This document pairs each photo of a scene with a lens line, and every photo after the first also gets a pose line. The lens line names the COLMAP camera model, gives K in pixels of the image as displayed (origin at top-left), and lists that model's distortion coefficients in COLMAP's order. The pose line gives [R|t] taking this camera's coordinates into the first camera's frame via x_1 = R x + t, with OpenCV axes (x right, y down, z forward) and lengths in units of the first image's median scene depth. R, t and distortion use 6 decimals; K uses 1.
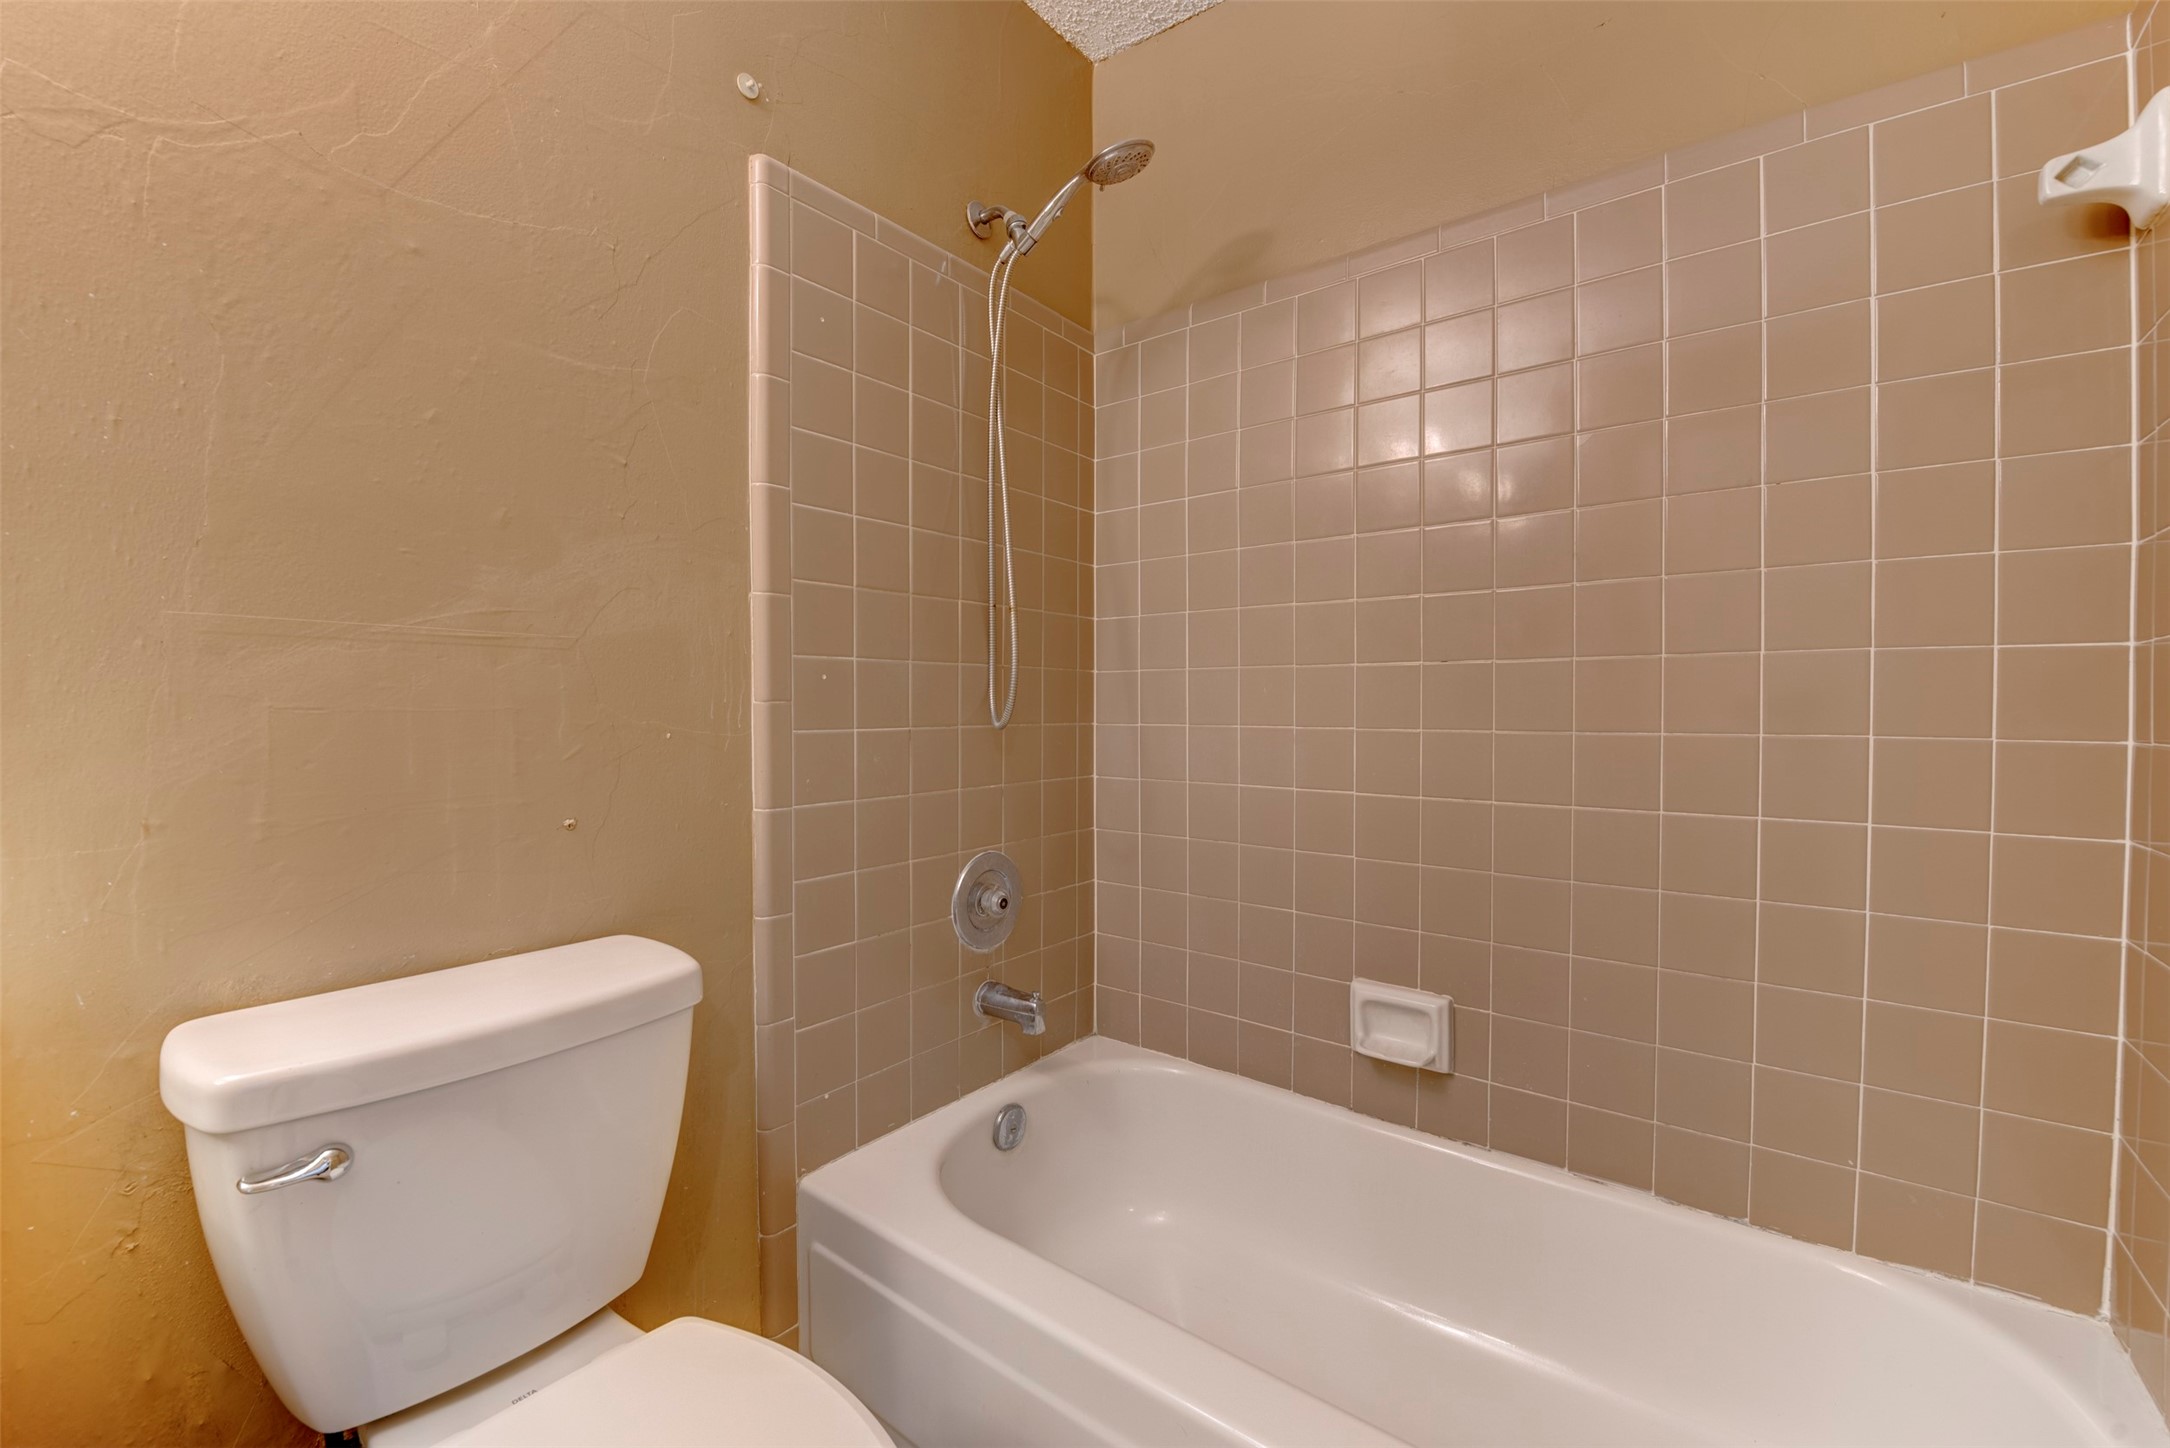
lens RADIAL K [[864.6, 0, 1090.1], [0, 864.6, 717.9], [0, 0, 1]] dist [-0.017668, -0.001466]
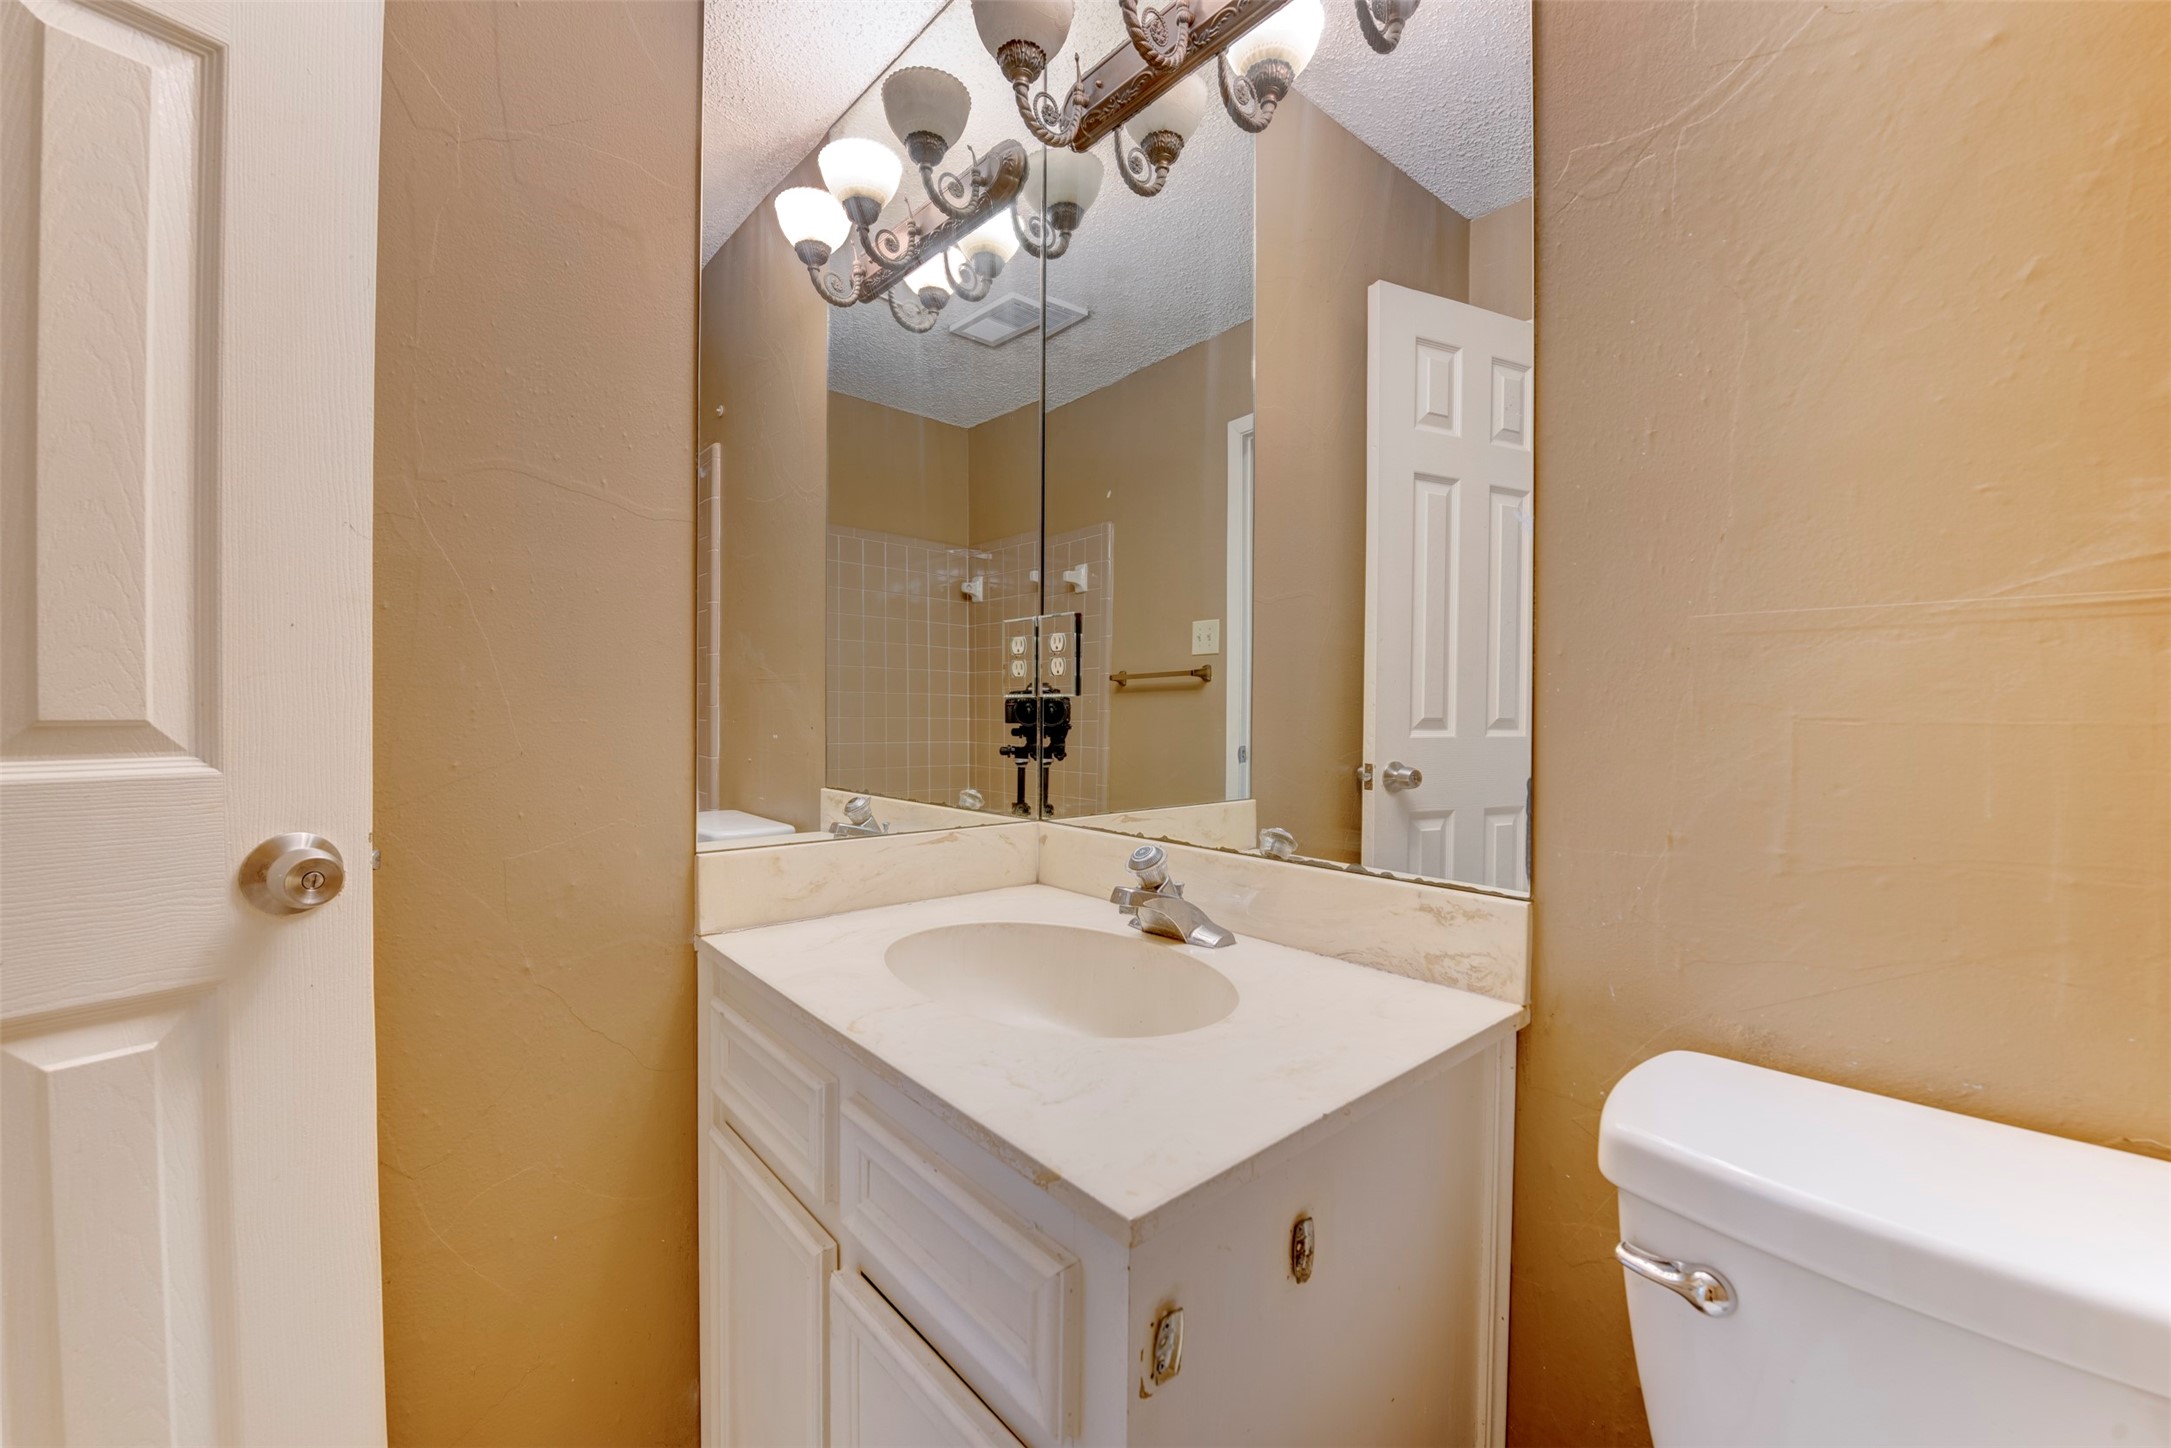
lens RADIAL K [[865.0, 0, 1085.5], [0, 865.0, 721.8], [0, 0, 1]] dist [-0.017668, -0.001466]
pose [[-0.180612, 0.006918, -0.983530, -0.014082], [-0.020637, 0.999728, 0.010821, -0.002863], [0.983338, 0.022251, -0.180420, 0.469944]]
